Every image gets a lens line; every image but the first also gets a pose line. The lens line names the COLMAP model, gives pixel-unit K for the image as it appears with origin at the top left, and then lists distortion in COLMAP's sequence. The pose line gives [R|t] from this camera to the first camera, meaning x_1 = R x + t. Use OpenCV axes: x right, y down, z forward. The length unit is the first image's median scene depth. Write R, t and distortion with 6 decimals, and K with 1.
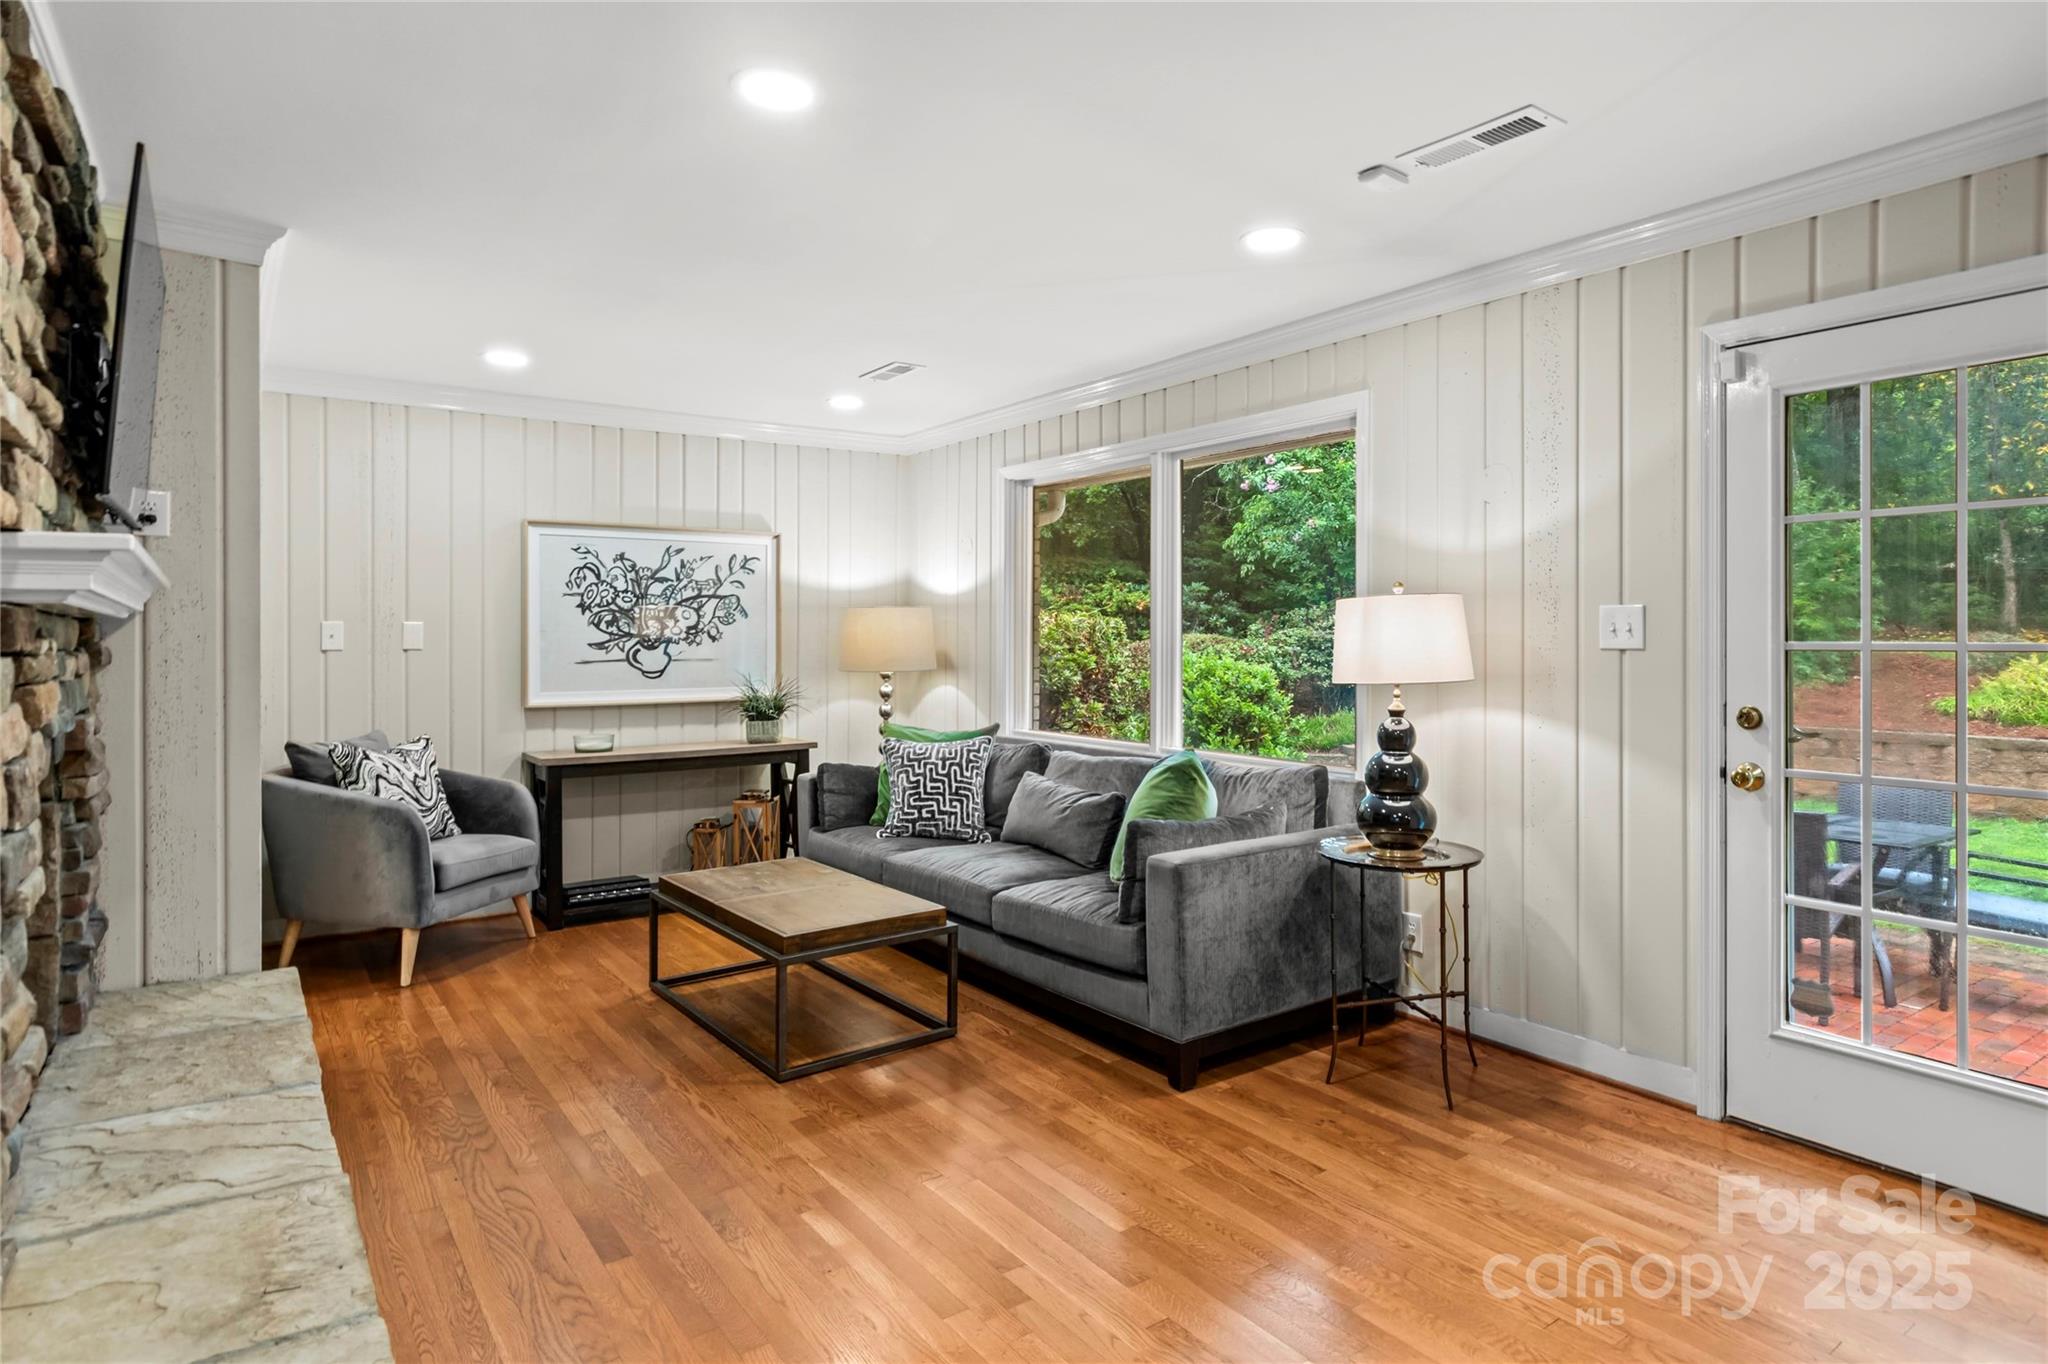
lens RADIAL K [[1120.3, 0, 1012.1], [0, 1120.3, 640.4], [0, 0, 1]] dist [0.004888, 0.000018]
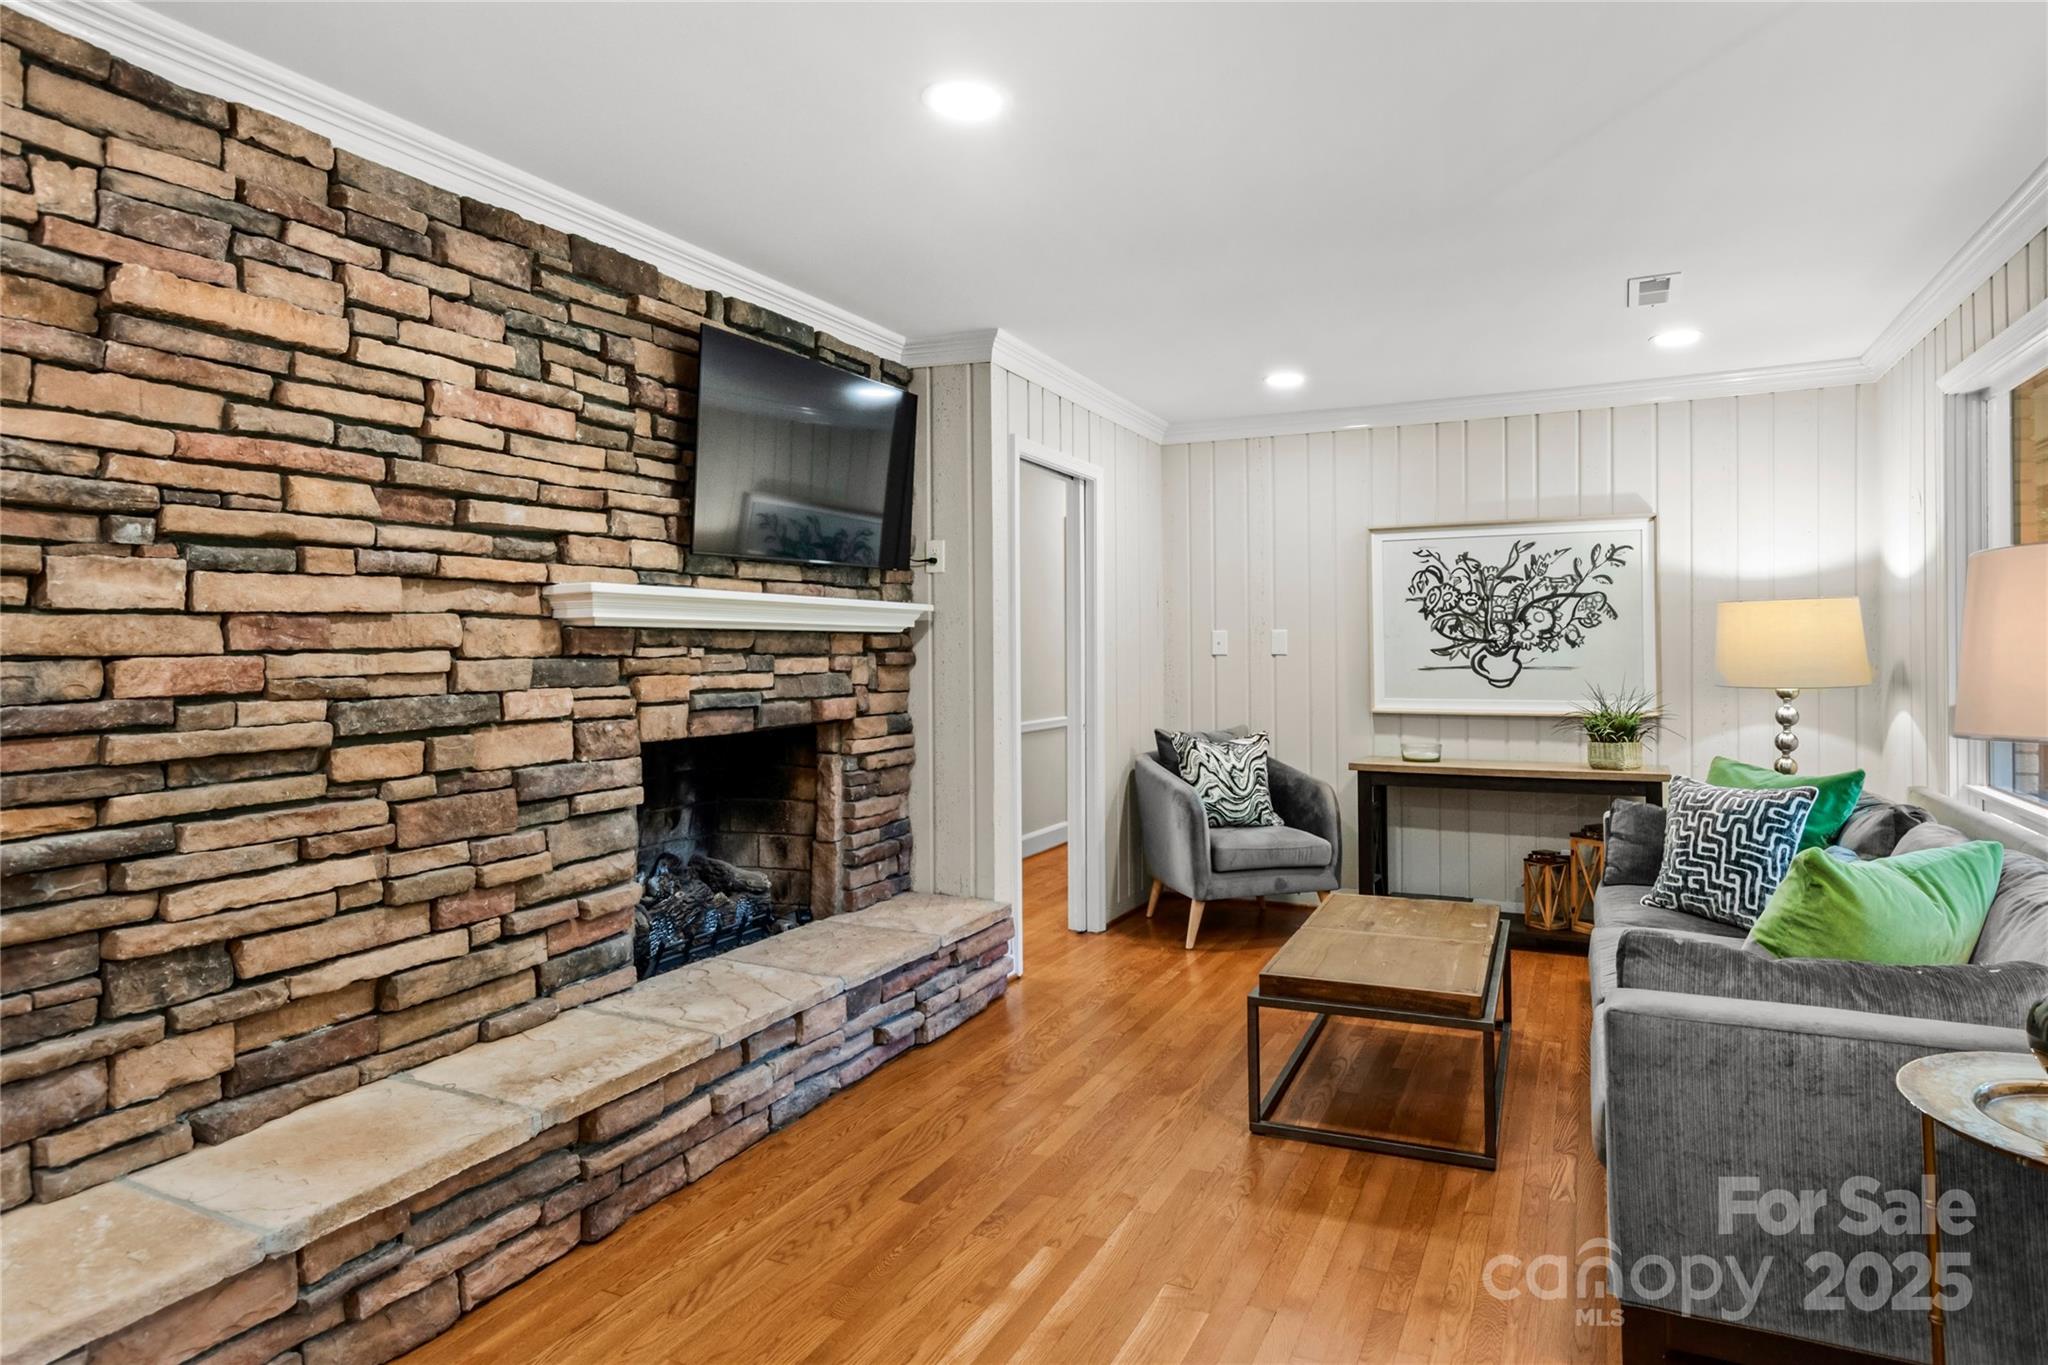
lens RADIAL K [[1120.3, 0, 1069.0], [0, 1120.3, 642.4], [0, 0, 1]] dist [0.004888, 0.000018]
pose [[0.517966, -0.004592, -0.855389, 0.285759], [0.002941, 0.999989, -0.003588, -0.000702], [0.855396, -0.000657, 0.517974, 0.230612]]
